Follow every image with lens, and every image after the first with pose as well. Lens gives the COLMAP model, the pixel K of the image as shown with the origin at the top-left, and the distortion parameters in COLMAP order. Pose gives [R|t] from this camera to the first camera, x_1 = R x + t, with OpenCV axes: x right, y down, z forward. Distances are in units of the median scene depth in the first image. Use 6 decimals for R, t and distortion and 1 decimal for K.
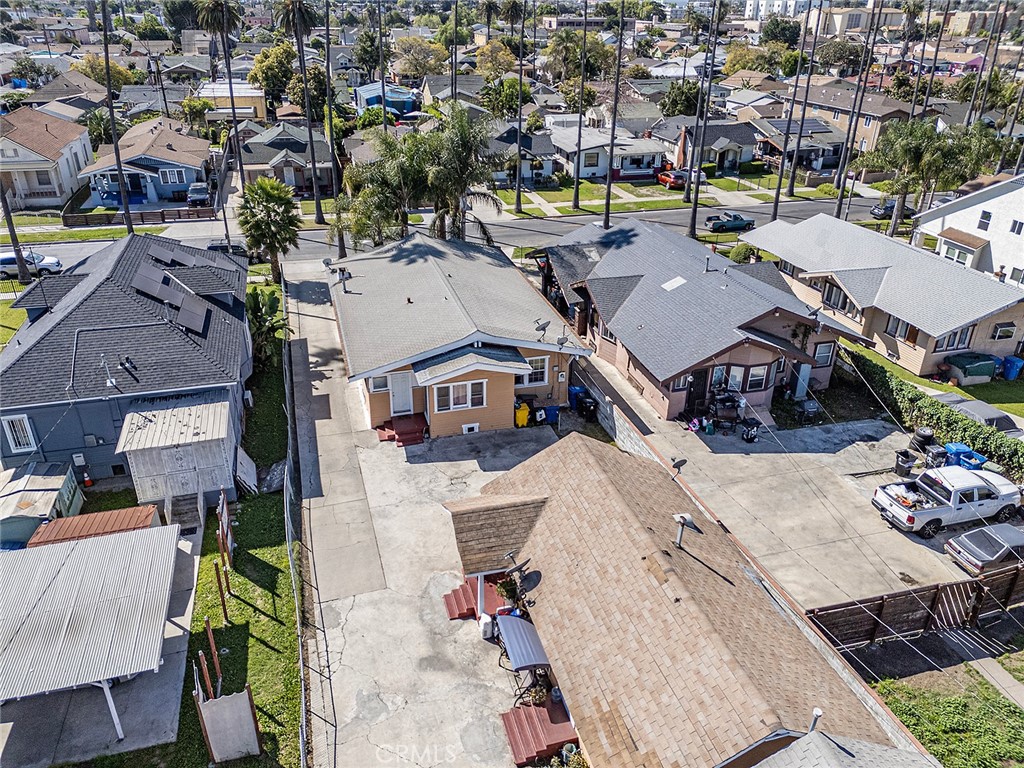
lens RADIAL K [[747.2, 0, 512.0], [0, 747.2, 384.0], [0, 0, 1]] dist [0.080982, -0.085331]
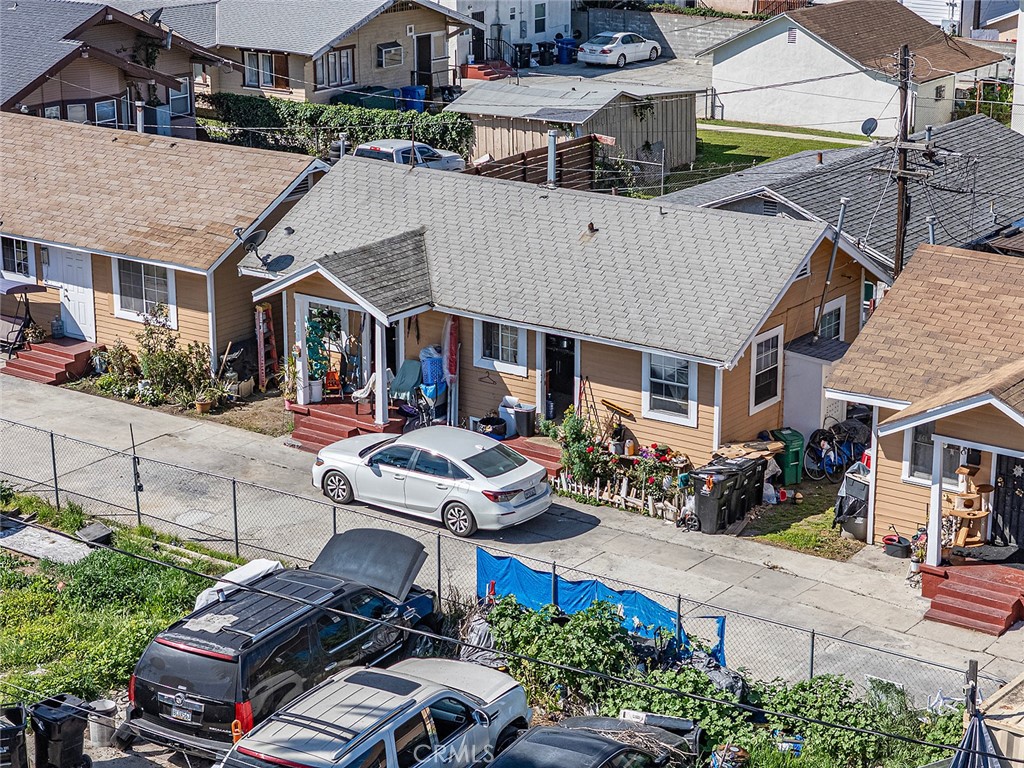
lens RADIAL K [[2037.8, 0, 512.0], [0, 2037.8, 384.0], [0, 0, 1]] dist [-0.033860, 0.321983]
pose [[0.780824, -0.195148, 0.593491, -0.498490], [0.293851, 0.953042, -0.073231, 0.448050], [-0.551331, 0.231578, 0.801502, -0.561325]]
